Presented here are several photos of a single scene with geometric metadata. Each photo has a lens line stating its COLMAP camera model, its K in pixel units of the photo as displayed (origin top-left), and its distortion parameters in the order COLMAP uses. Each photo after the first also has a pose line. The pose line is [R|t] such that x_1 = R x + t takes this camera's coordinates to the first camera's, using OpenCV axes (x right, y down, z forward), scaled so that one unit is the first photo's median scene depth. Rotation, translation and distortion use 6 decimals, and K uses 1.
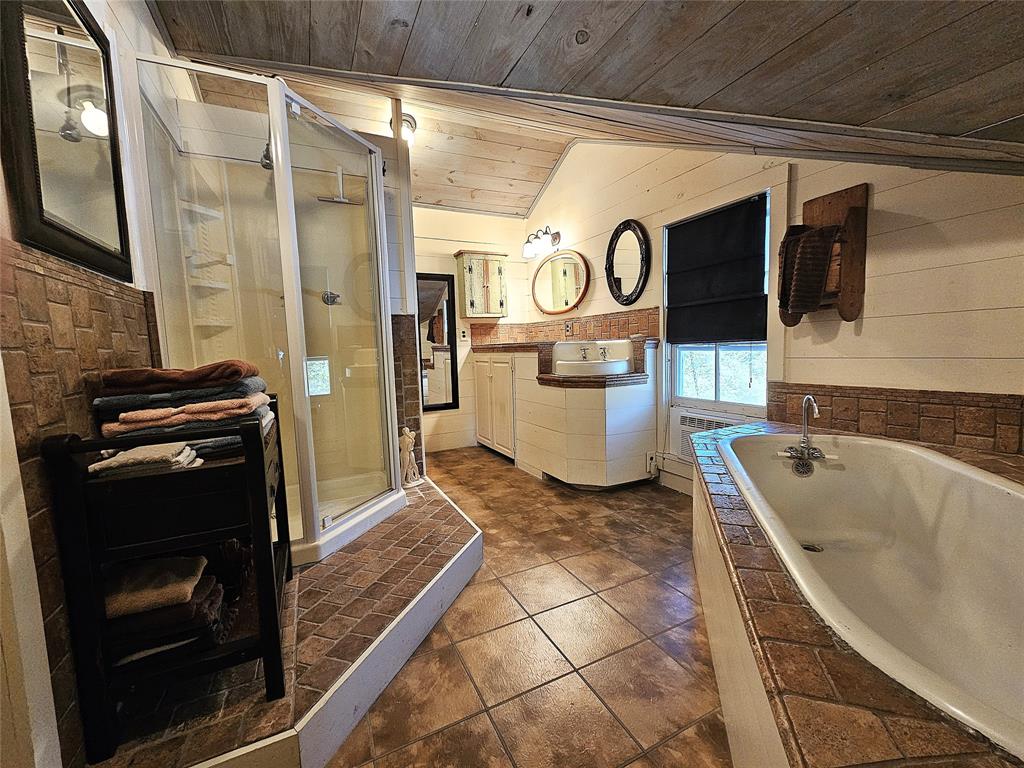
lens RADIAL K [[419.4, 0, 512.0], [0, 419.4, 386.0], [0, 0, 1]] dist [-0.000396, -0.000303]
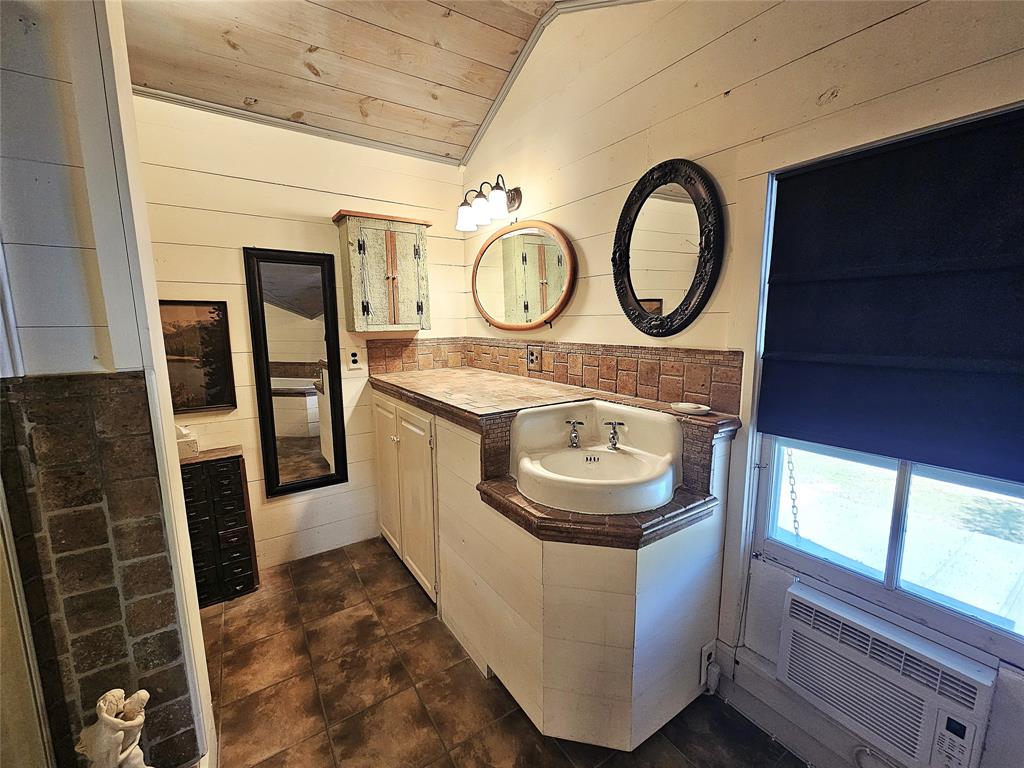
lens RADIAL K [[419.4, 0, 512.1], [0, 419.4, 384.3], [0, 0, 1]] dist [-0.000396, -0.000303]
pose [[0.990629, 0.004121, 0.136519, 0.027459], [-0.010611, 0.998846, 0.046841, -0.135800], [-0.136168, -0.047851, 0.989529, 0.451806]]
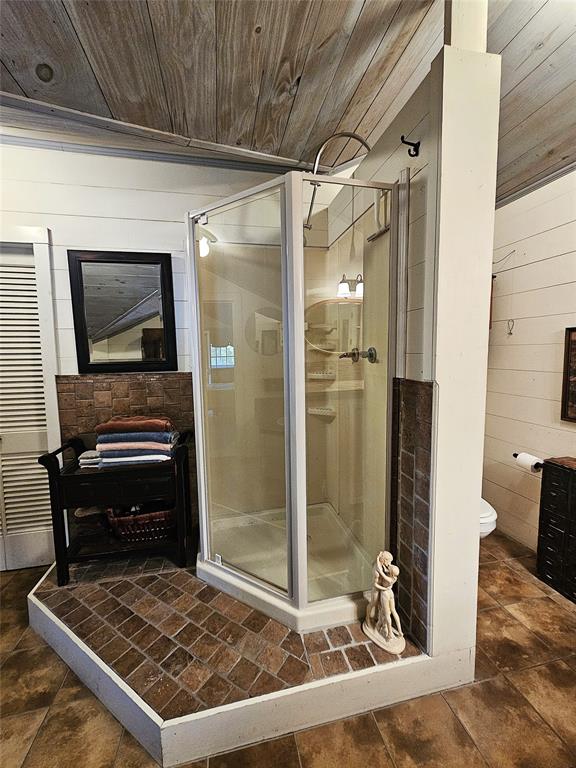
lens RADIAL K [[314.6, 0, 287.8], [0, 314.6, 386.6], [0, 0, 1]] dist [-0.000396, -0.000303]
pose [[-0.232529, 0.137846, -0.962771, 0.163877], [-0.067482, 0.985233, 0.157360, -0.165311], [0.970246, 0.101560, -0.219793, 0.687993]]
